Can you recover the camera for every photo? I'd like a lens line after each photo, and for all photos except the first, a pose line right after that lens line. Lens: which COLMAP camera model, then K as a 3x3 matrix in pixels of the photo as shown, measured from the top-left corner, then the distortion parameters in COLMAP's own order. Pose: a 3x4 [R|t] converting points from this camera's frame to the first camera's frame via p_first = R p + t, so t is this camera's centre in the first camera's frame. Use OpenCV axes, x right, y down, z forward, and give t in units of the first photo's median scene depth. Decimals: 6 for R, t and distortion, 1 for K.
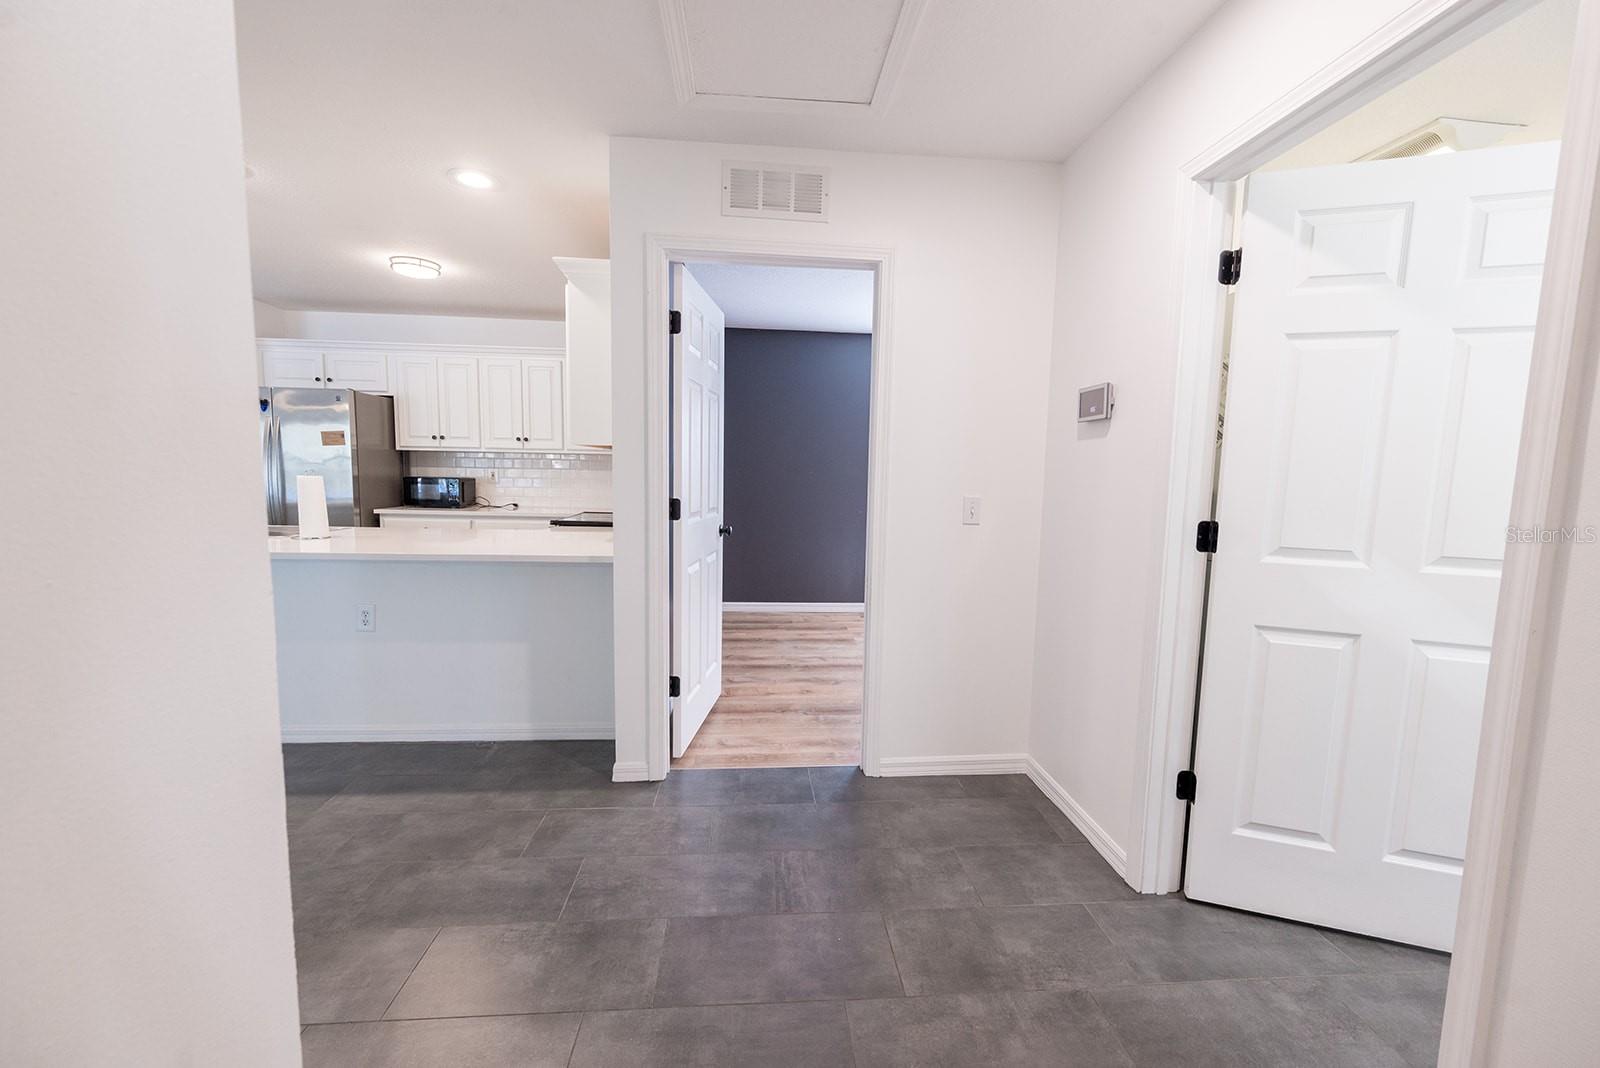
lens RADIAL K [[645.8, 0, 805.1], [0, 645.8, 534.4], [0, 0, 1]] dist [-0.001560, -0.000358]
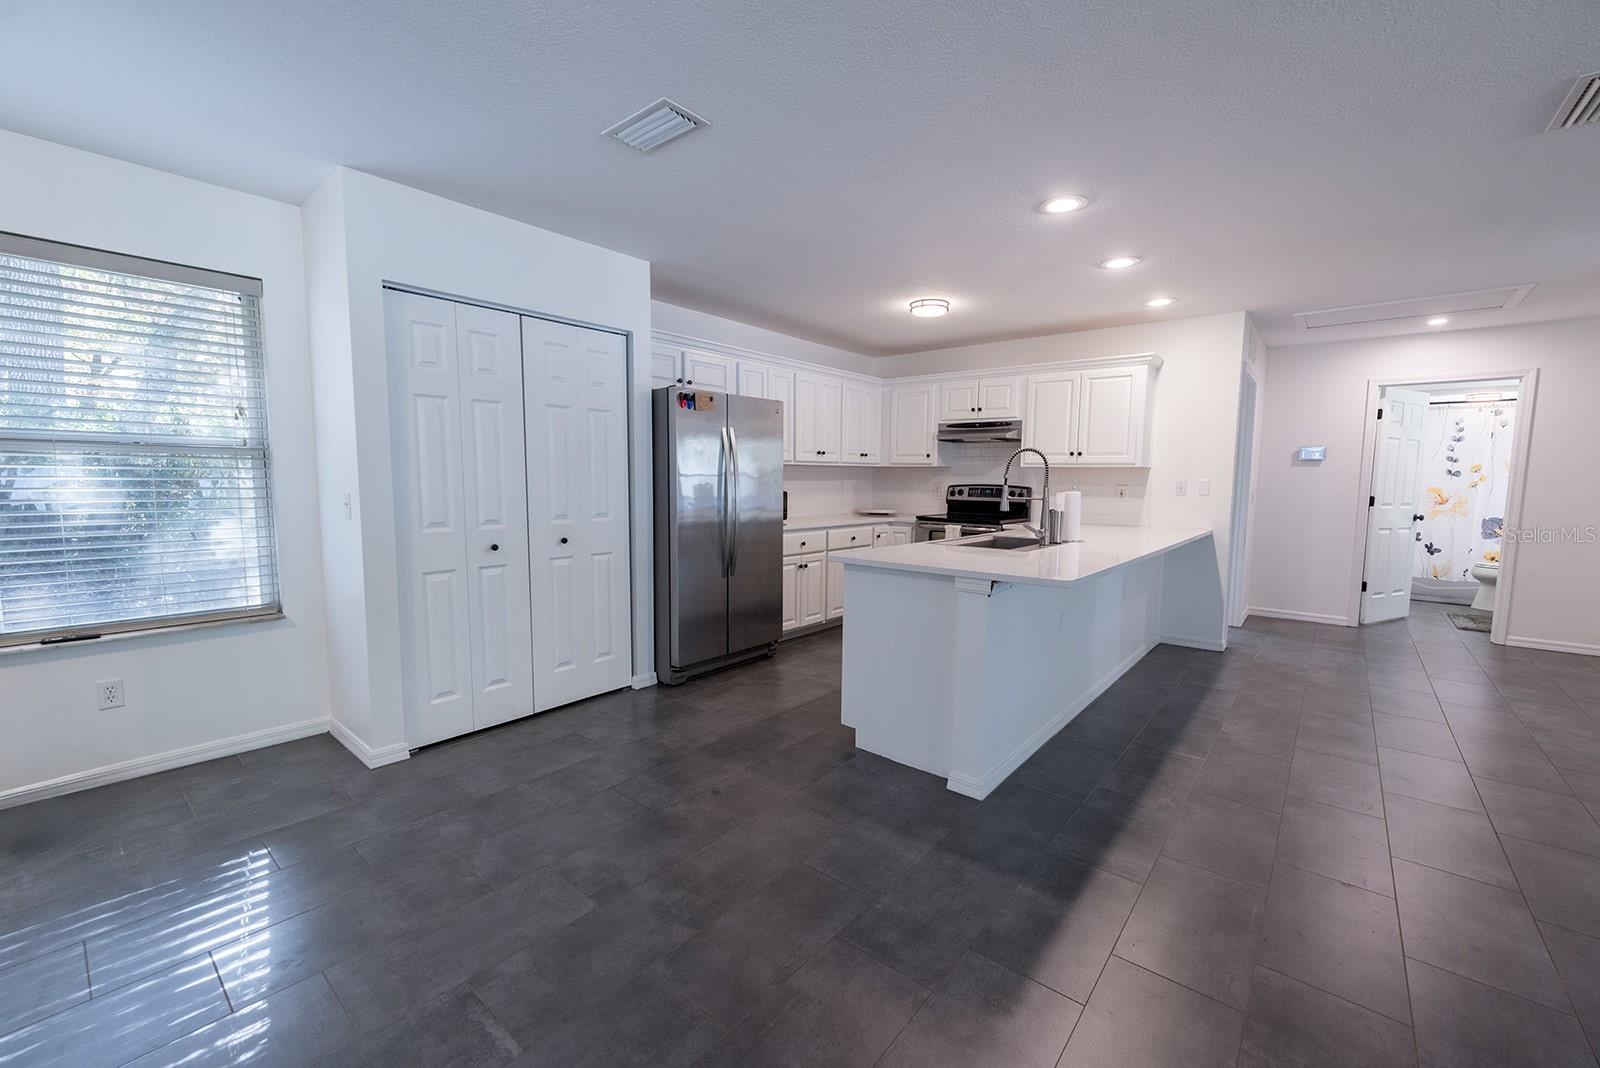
lens RADIAL K [[645.8, 0, 805.1], [0, 645.8, 534.4], [0, 0, 1]] dist [-0.001560, -0.000358]
pose [[0.701316, -0.074898, 0.708905, -1.275848], [0.073908, 0.996745, 0.032192, -0.052010], [-0.709009, 0.029817, 0.704569, 0.282369]]
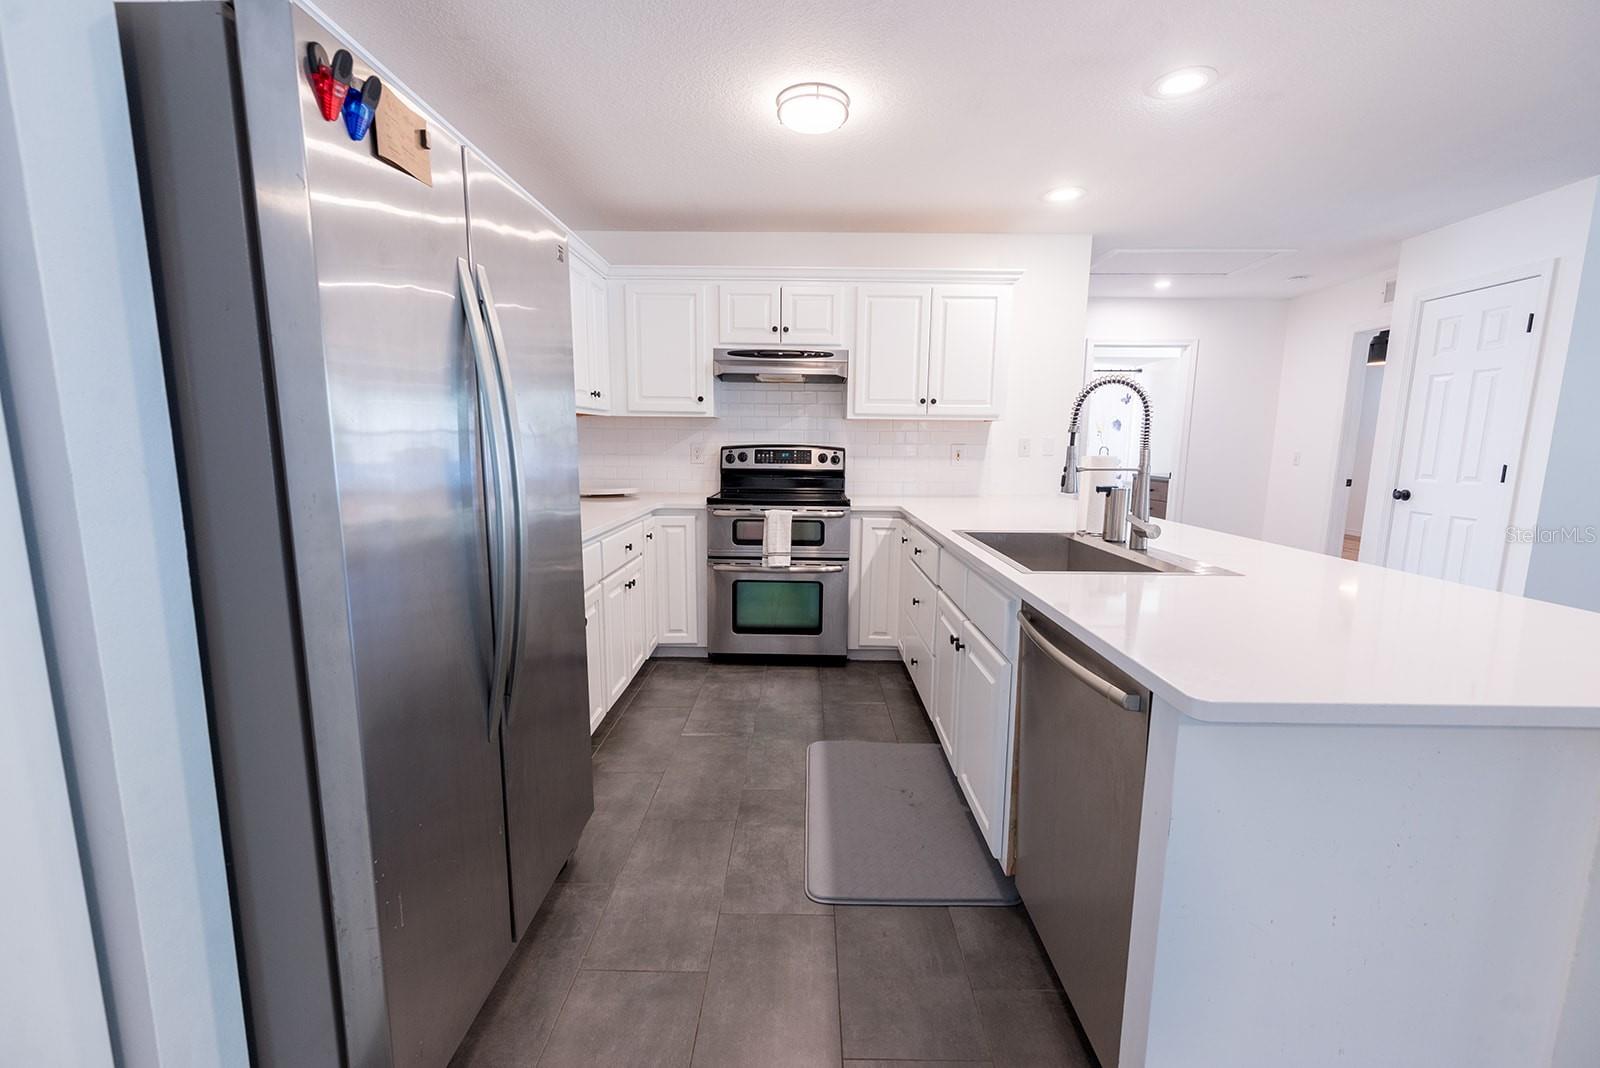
lens RADIAL K [[639.1, 0, 800.0], [0, 639.1, 534.0], [0, 0, 1]] dist [-0.001355, -0.000282]
pose [[0.095583, -0.163107, 0.981967, -1.001130], [0.093547, 0.983590, 0.154271, -0.091999], [-0.991016, 0.077114, 0.109272, 0.775539]]
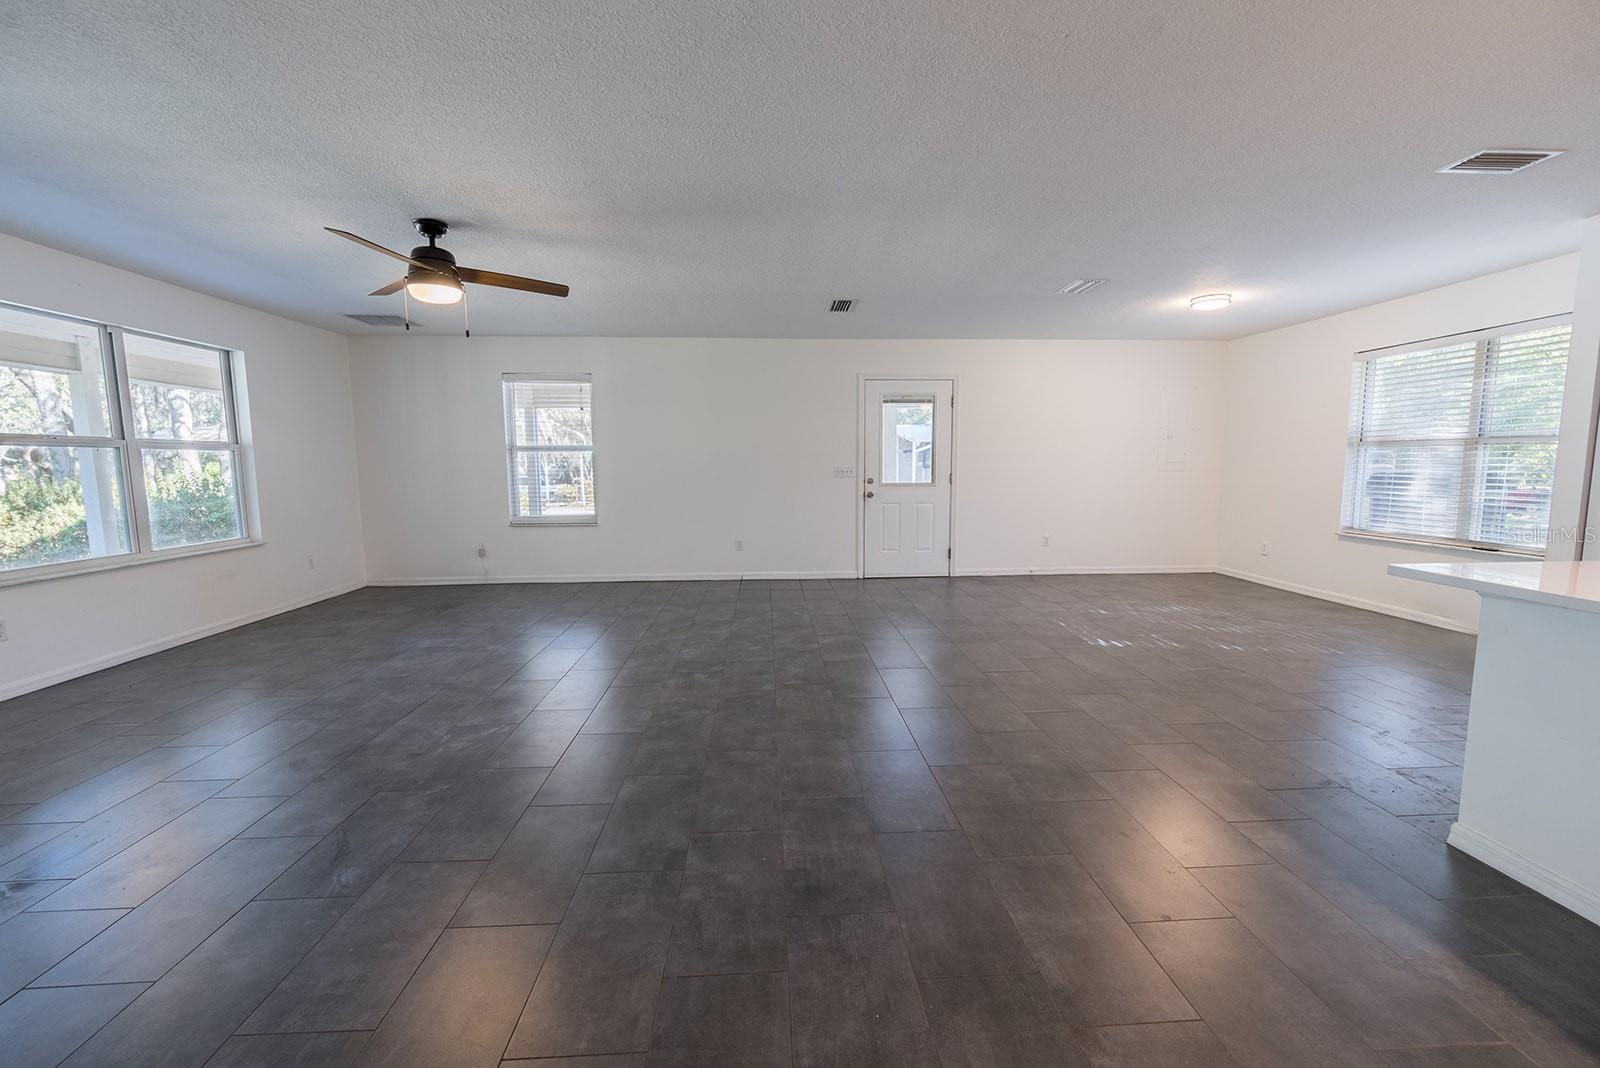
lens RADIAL K [[639.1, 0, 800.0], [0, 639.1, 534.0], [0, 0, 1]] dist [-0.001355, -0.000282]
pose [[-0.029102, 0.094167, -0.995131, -0.414914], [-0.094228, 0.990861, 0.096518, -0.012994], [0.995125, 0.096578, -0.019963, 0.118552]]
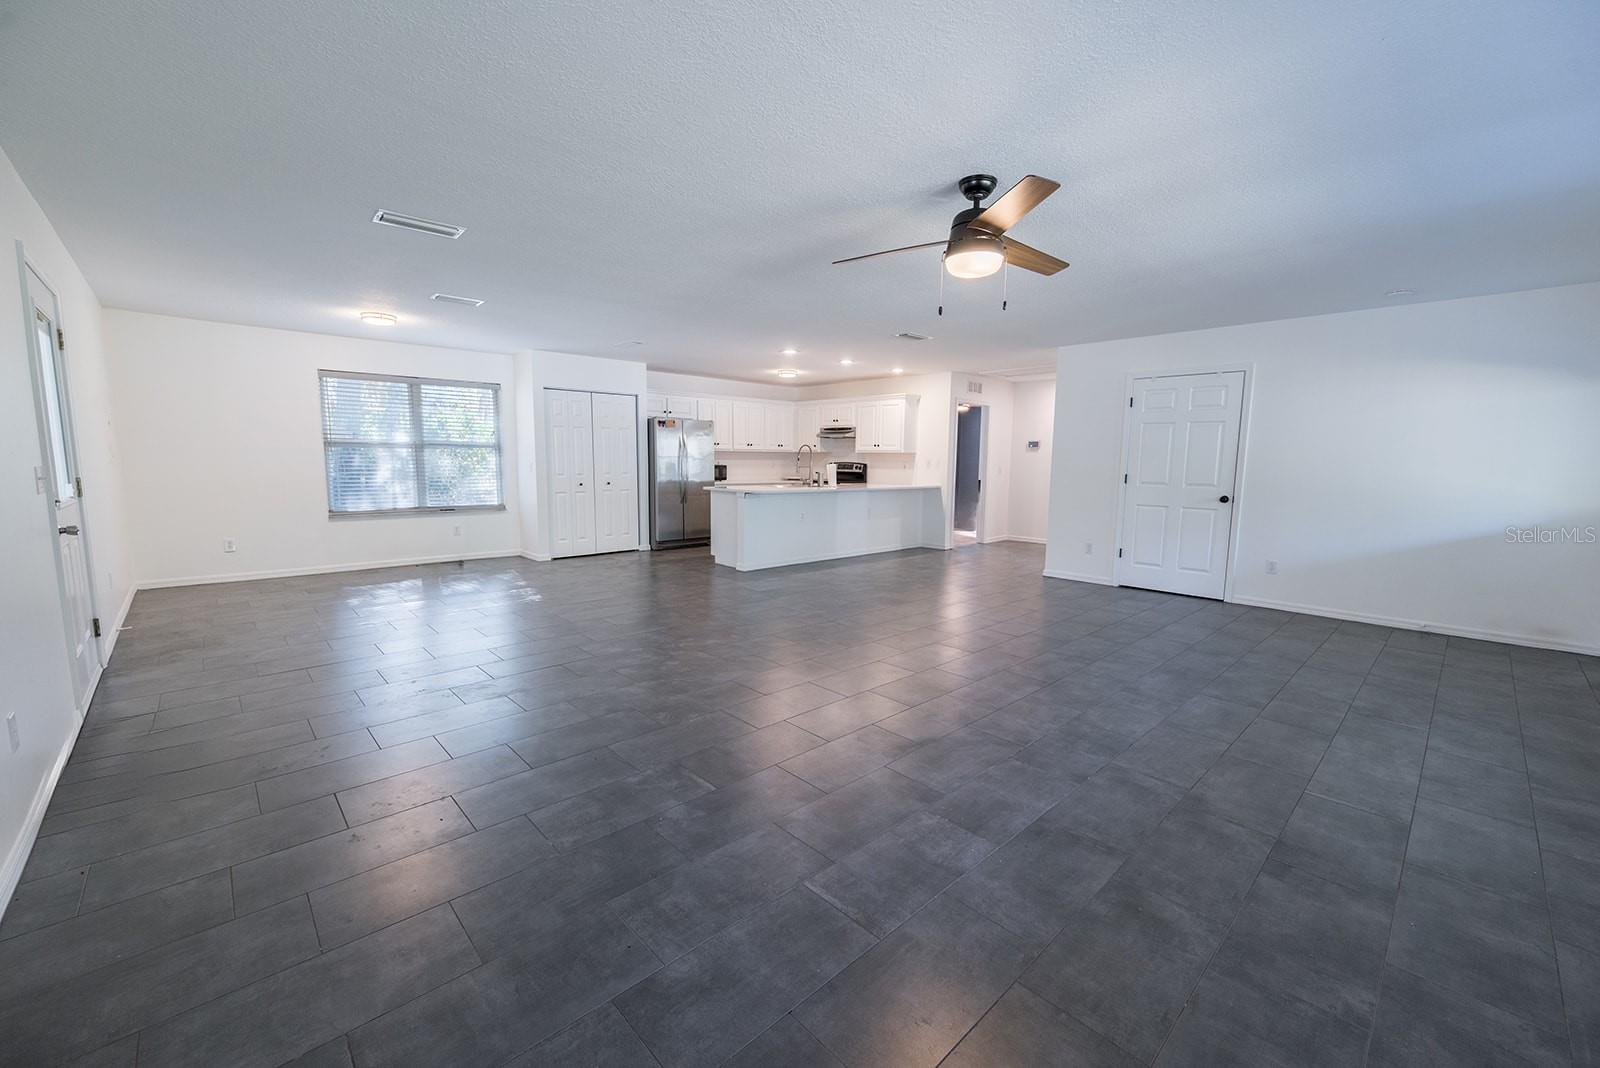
lens RADIAL K [[639.1, 0, 800.0], [0, 639.1, 534.0], [0, 0, 1]] dist [-0.001355, -0.000282]
pose [[0.786020, -0.081353, 0.612825, -1.606459], [0.064908, 0.996685, 0.049059, 0.040535], [-0.614784, 0.001215, 0.788694, -0.668273]]
